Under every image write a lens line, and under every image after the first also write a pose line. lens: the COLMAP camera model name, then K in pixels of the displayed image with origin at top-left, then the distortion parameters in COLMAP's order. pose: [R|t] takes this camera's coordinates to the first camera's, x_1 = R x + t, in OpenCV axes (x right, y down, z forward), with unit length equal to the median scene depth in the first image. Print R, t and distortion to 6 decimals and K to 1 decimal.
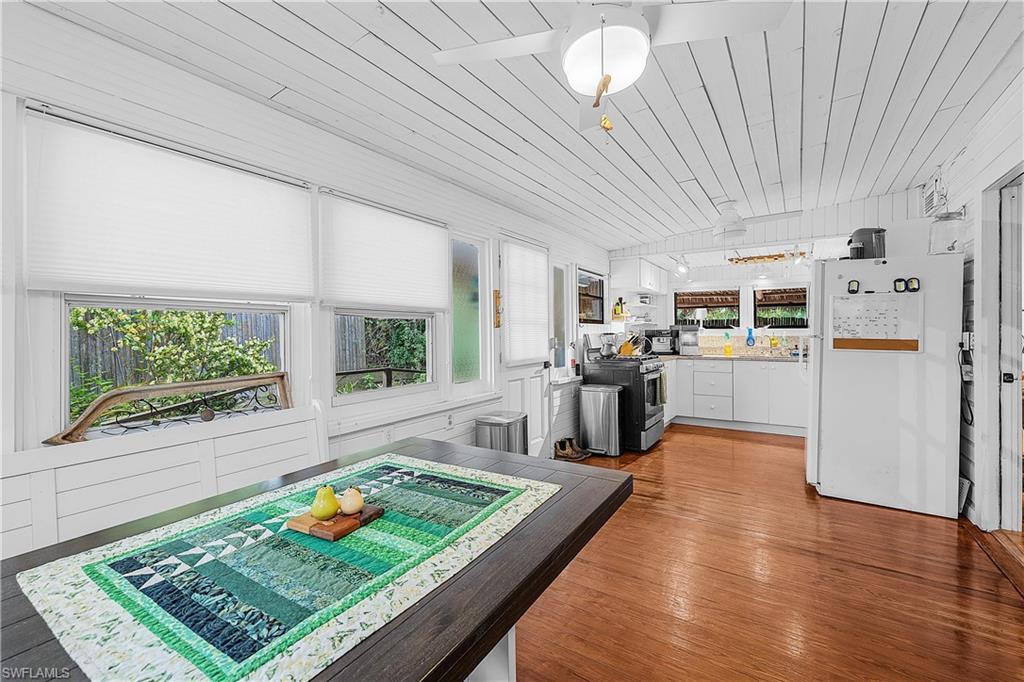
lens RADIAL K [[433.0, 0, 512.7], [0, 433.0, 335.3], [0, 0, 1]] dist [-0.001309, -0.000265]
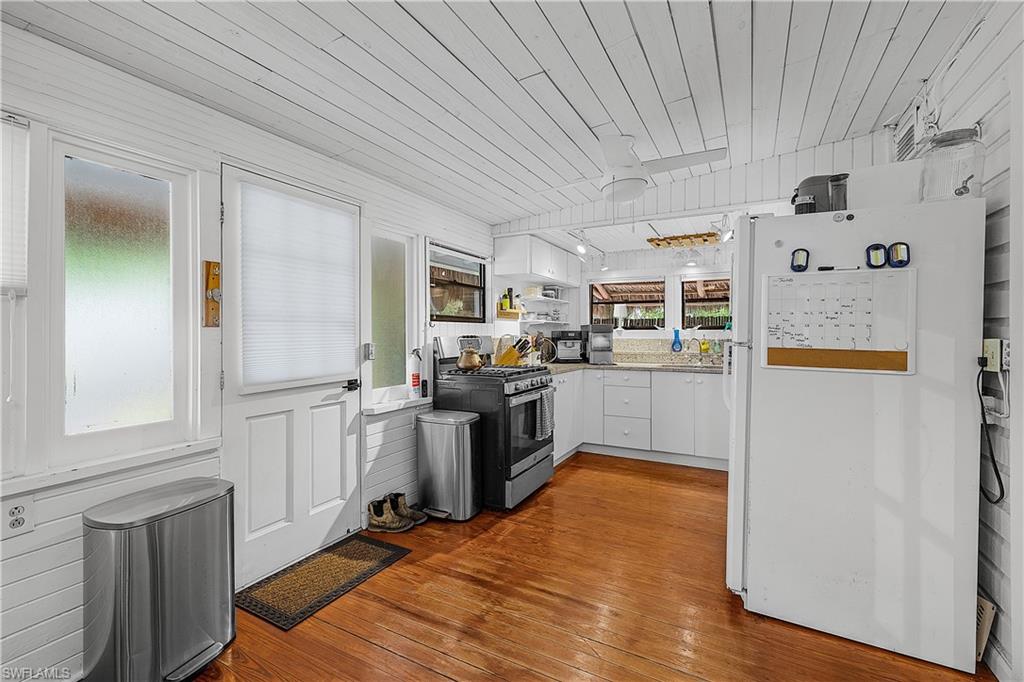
lens RADIAL K [[433.0, 0, 514.3], [0, 433.0, 333.5], [0, 0, 1]] dist [-0.001309, -0.000265]
pose [[0.996423, 0.003154, 0.084443, 0.262814], [-0.002820, 0.999988, -0.004073, -0.006650], [-0.084455, 0.003821, 0.996420, 0.334314]]
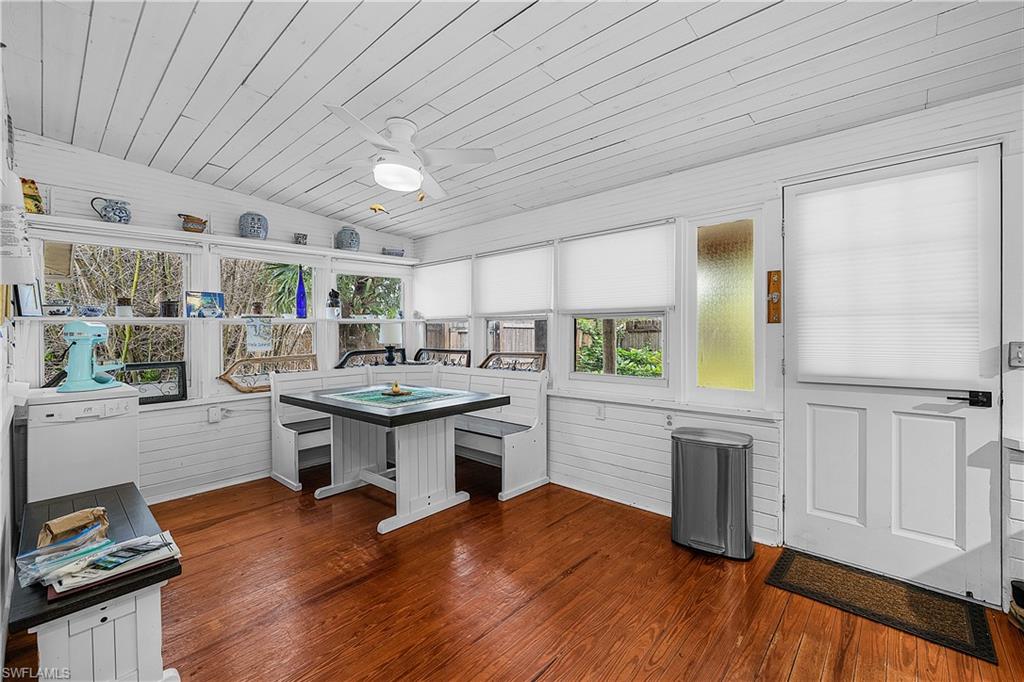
lens RADIAL K [[433.0, 0, 510.7], [0, 433.0, 333.3], [0, 0, 1]] dist [-0.001309, -0.000265]
pose [[-0.170177, 0.019730, -0.985216, 0.618364], [0.006247, 0.999801, 0.018943, -0.014425], [0.985394, -0.002931, -0.170266, 0.579827]]
